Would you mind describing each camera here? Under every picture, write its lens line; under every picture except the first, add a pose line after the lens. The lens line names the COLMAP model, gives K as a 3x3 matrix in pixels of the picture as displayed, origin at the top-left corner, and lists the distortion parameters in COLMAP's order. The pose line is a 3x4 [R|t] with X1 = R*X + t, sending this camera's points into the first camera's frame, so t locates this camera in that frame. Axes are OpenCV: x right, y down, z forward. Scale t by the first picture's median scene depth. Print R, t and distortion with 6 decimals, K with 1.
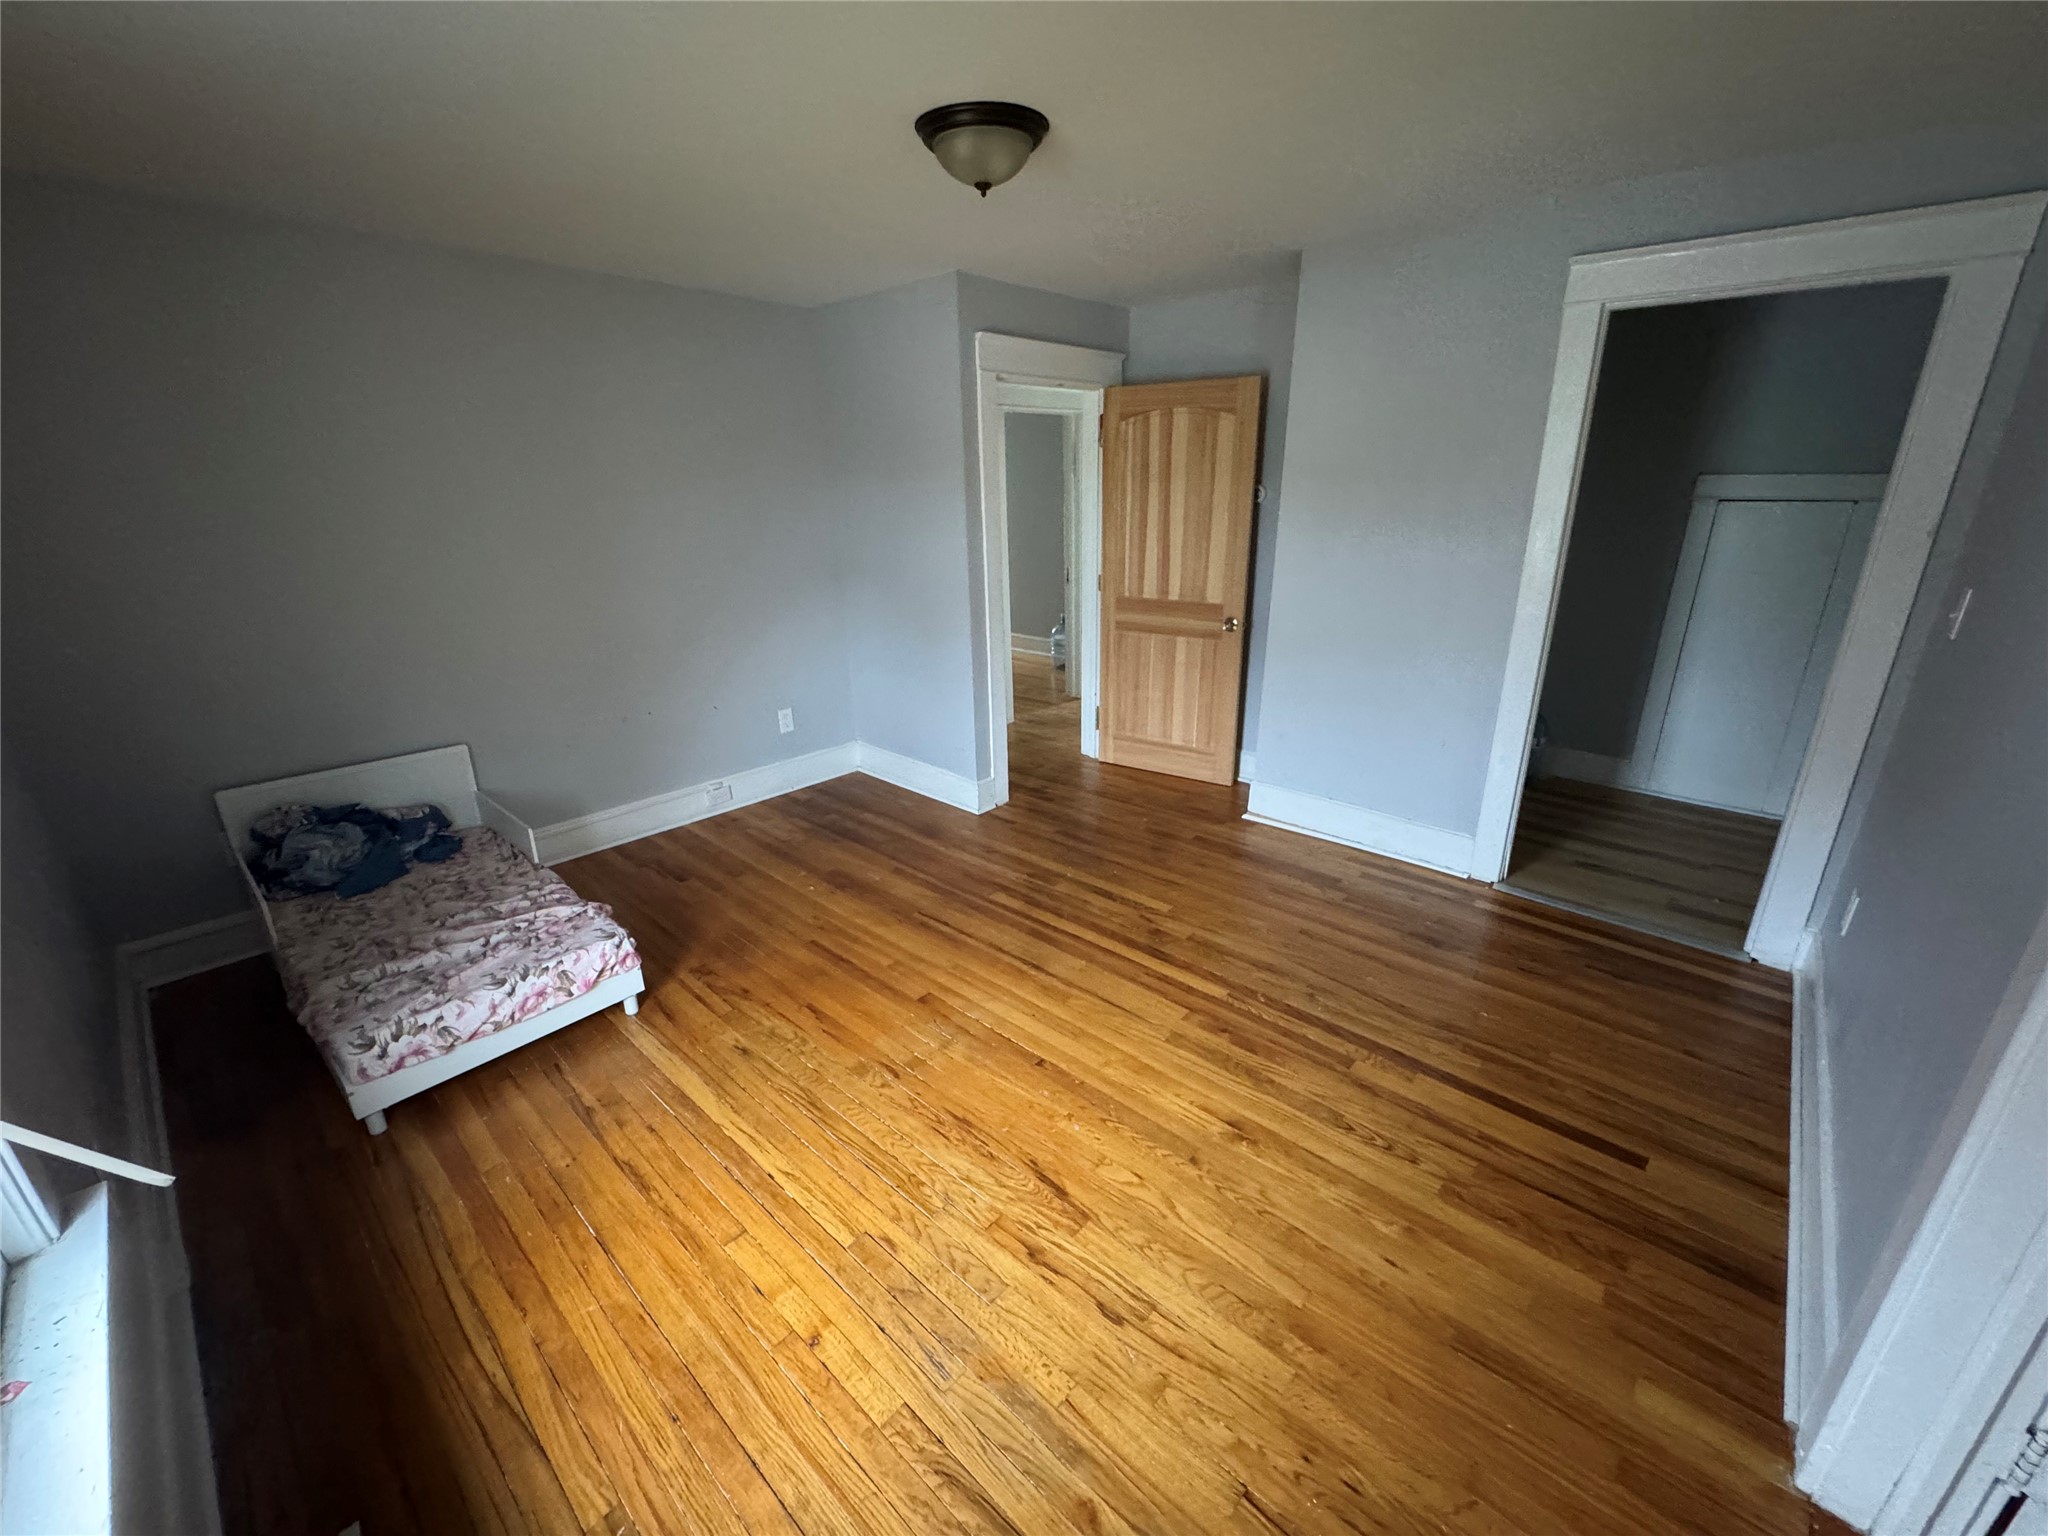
lens RADIAL K [[816.9, 0, 1028.9], [0, 816.9, 766.6], [0, 0, 1]] dist [0.000638, 0.000185]
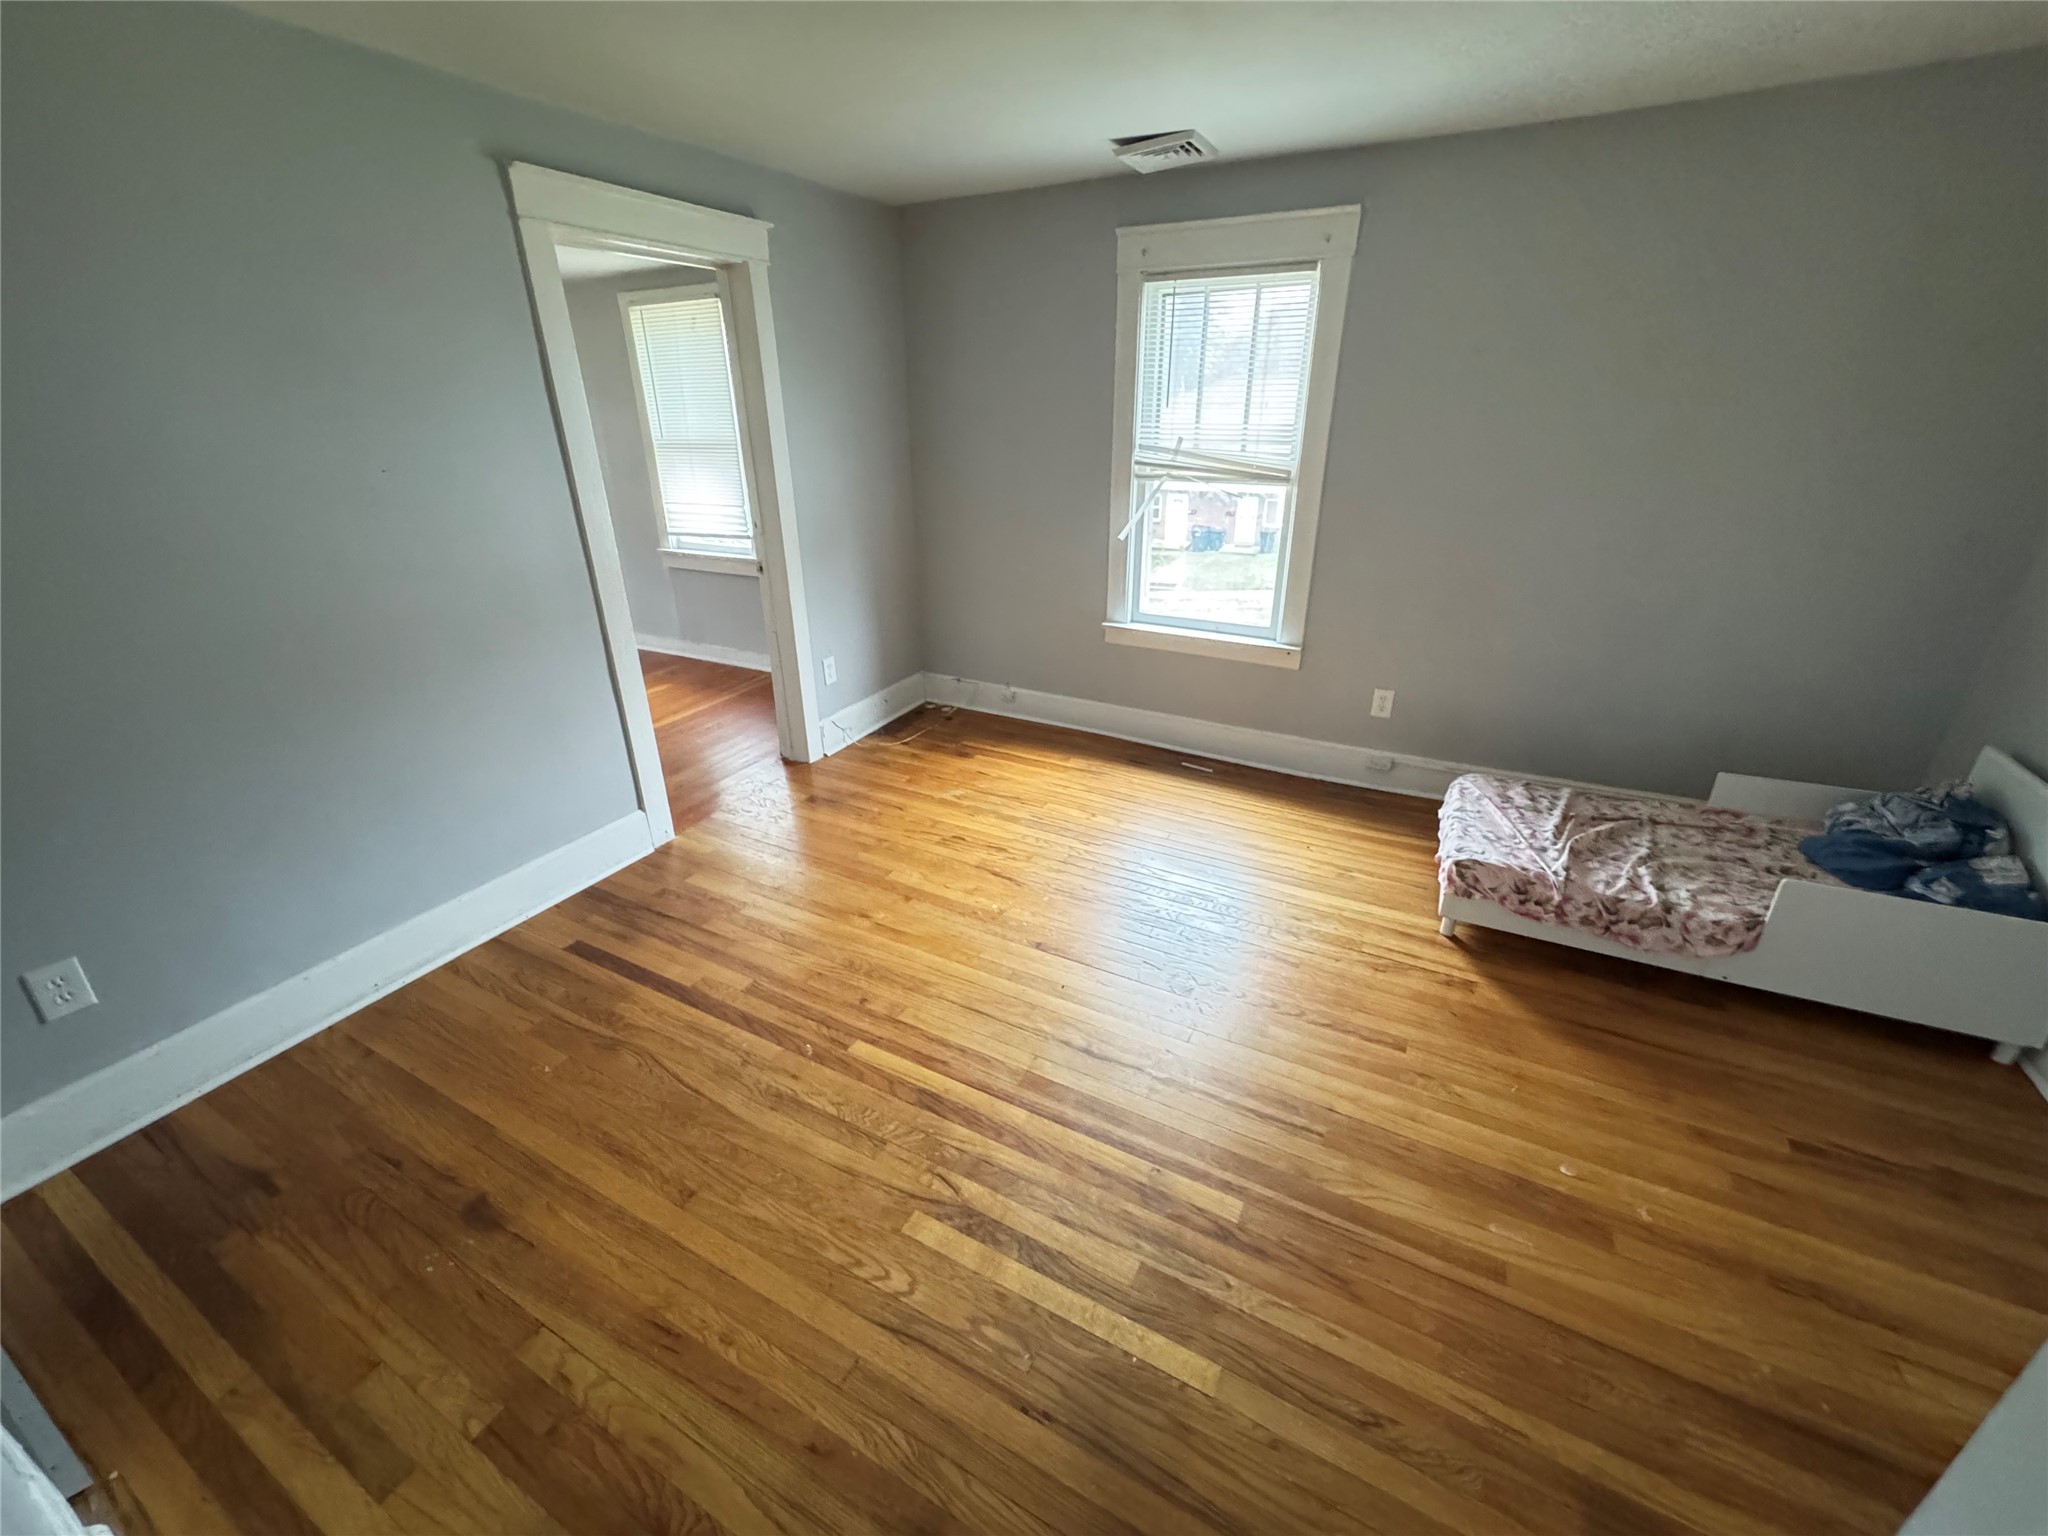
lens RADIAL K [[816.9, 0, 1028.9], [0, 816.9, 766.6], [0, 0, 1]] dist [0.000638, 0.000185]
pose [[-0.968808, 0.123490, -0.214850, 0.207751], [-0.056938, 0.732870, 0.677982, -0.504287], [0.241181, 0.669068, -0.702979, 1.430526]]
